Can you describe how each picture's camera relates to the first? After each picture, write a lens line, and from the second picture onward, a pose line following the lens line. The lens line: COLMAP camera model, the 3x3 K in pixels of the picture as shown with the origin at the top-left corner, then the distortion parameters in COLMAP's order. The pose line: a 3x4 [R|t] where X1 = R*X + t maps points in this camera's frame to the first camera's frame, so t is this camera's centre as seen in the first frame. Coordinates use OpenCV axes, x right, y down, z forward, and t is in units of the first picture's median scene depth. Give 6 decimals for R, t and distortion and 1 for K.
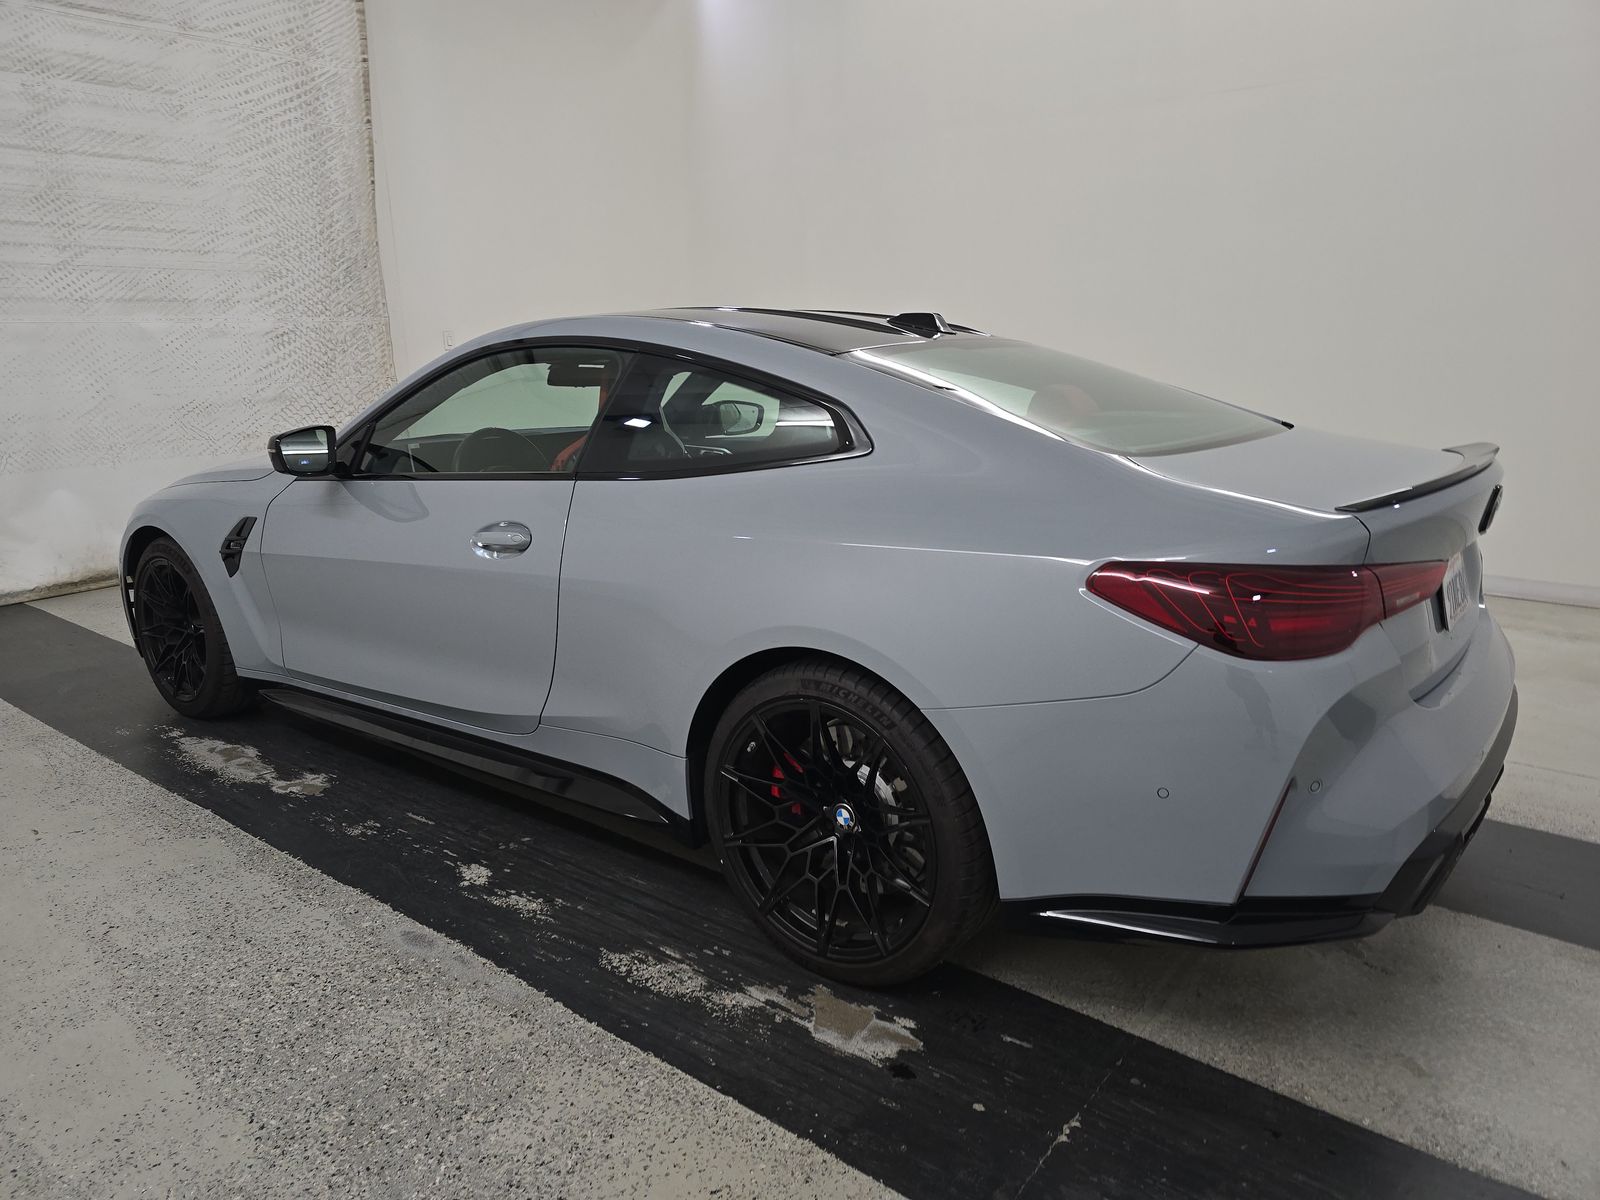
lens RADIAL K [[1108.9, 0, 793.4], [0, 1108.9, 605.0], [0, 0, 1]] dist [0.017260, -0.024472]
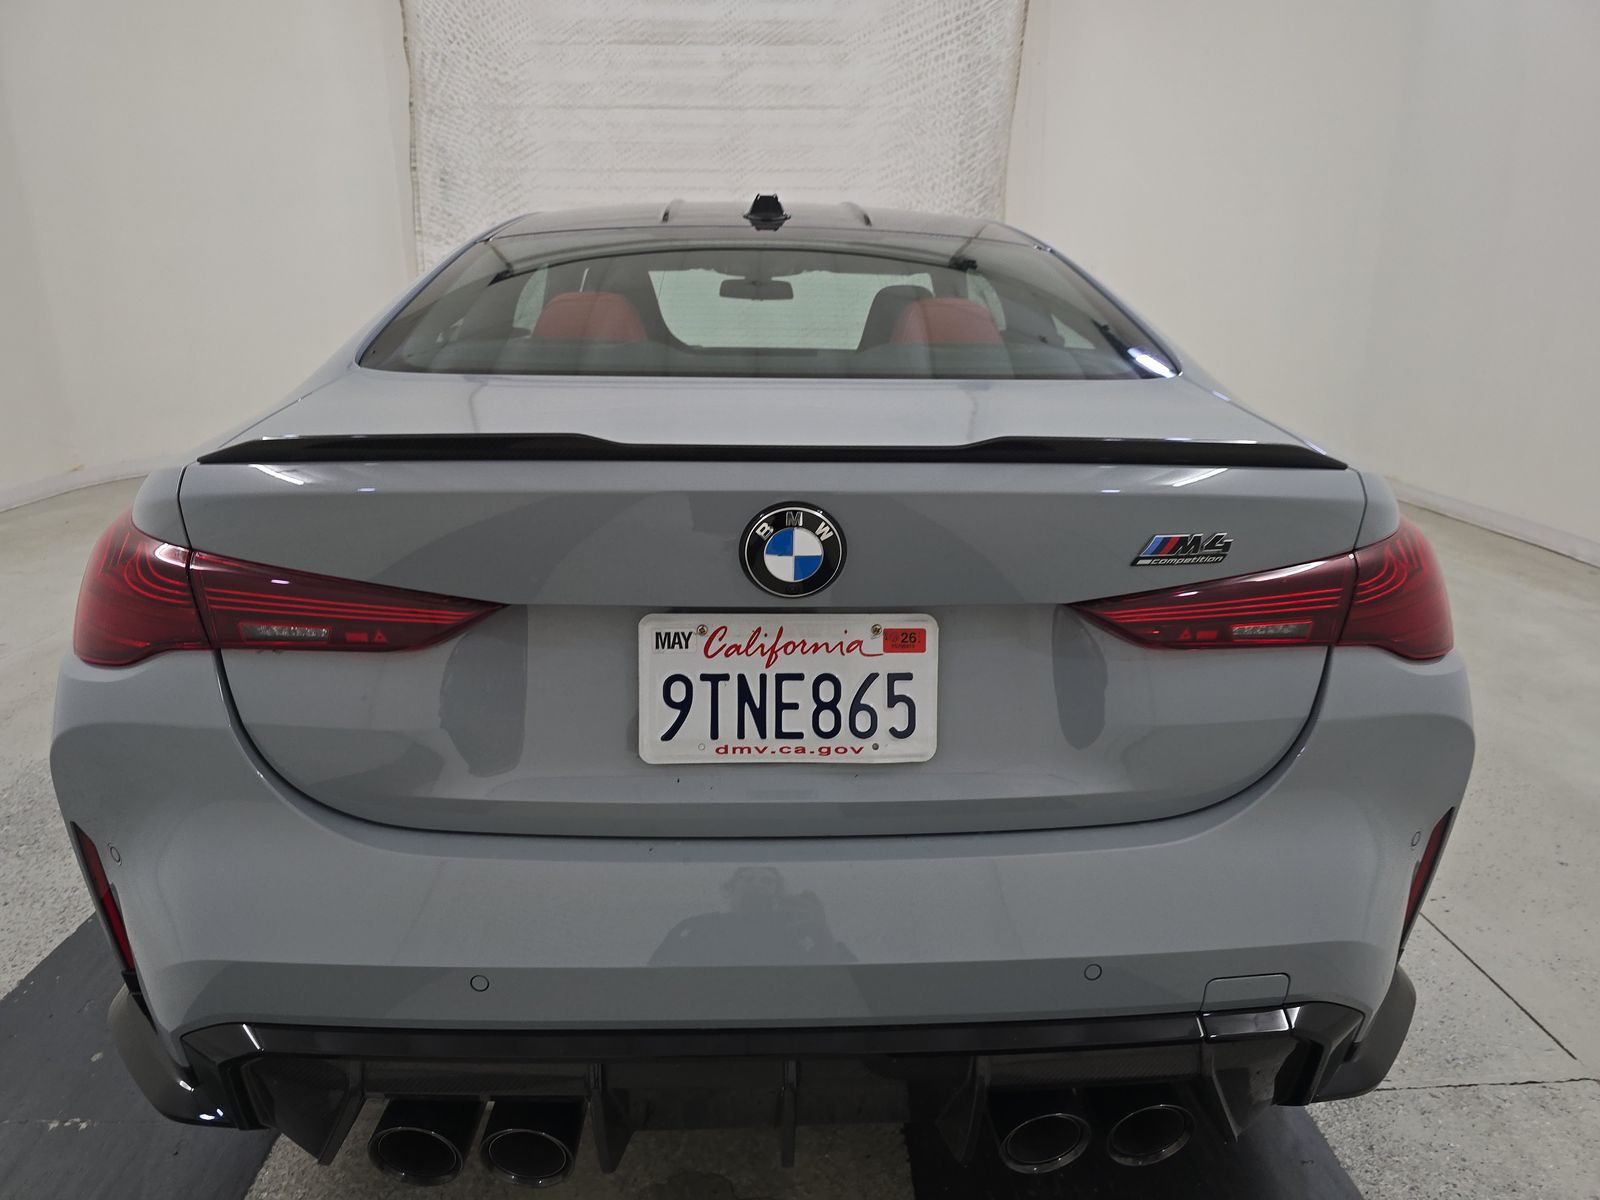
lens RADIAL K [[1108.9, 0, 793.4], [0, 1108.9, 605.0], [0, 0, 1]] dist [0.017260, -0.024472]
pose [[0.634744, 0.219557, -0.740874, 0.365125], [-0.188594, 0.973808, 0.127008, -0.043056], [0.749354, 0.059107, 0.659526, 0.258693]]
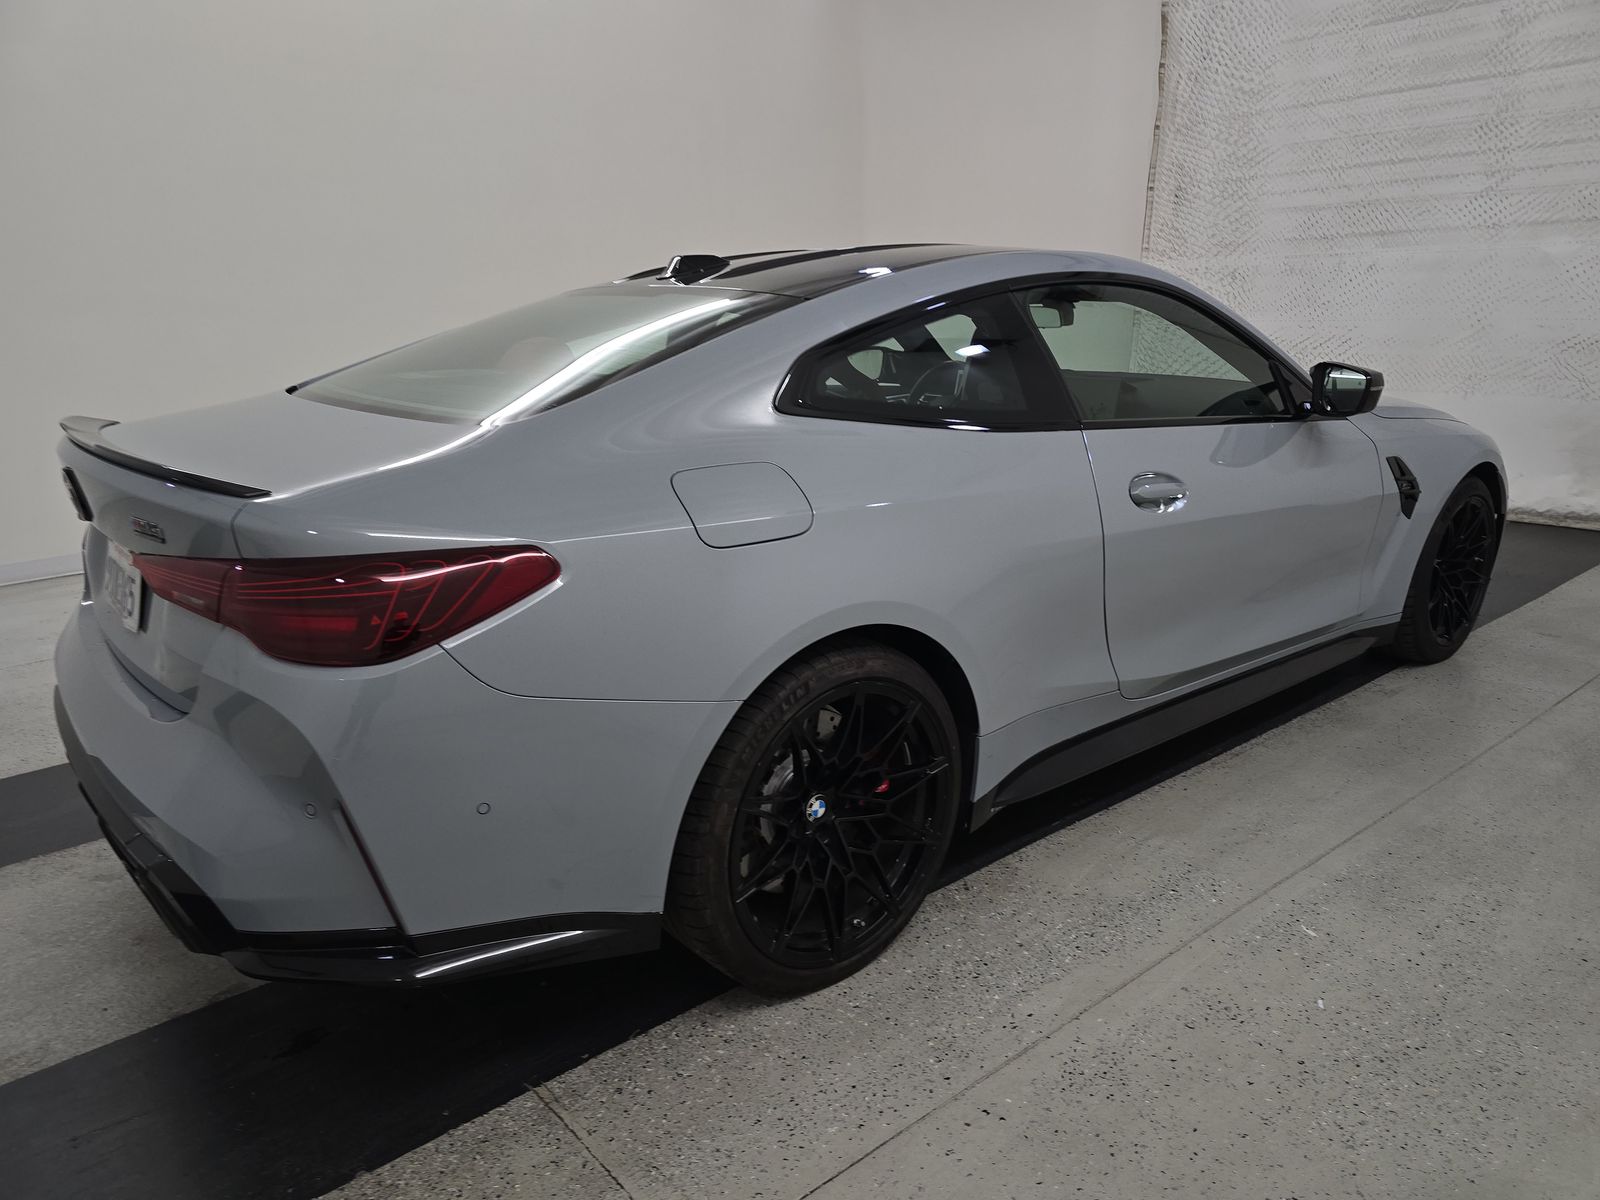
lens RADIAL K [[1108.9, 0, 793.4], [0, 1108.9, 605.0], [0, 0, 1]] dist [0.017260, -0.024472]
pose [[-0.239864, 0.269409, -0.932676, 0.499284], [-0.197795, 0.927009, 0.318640, -0.148504], [0.950443, 0.260909, -0.169069, 0.639034]]
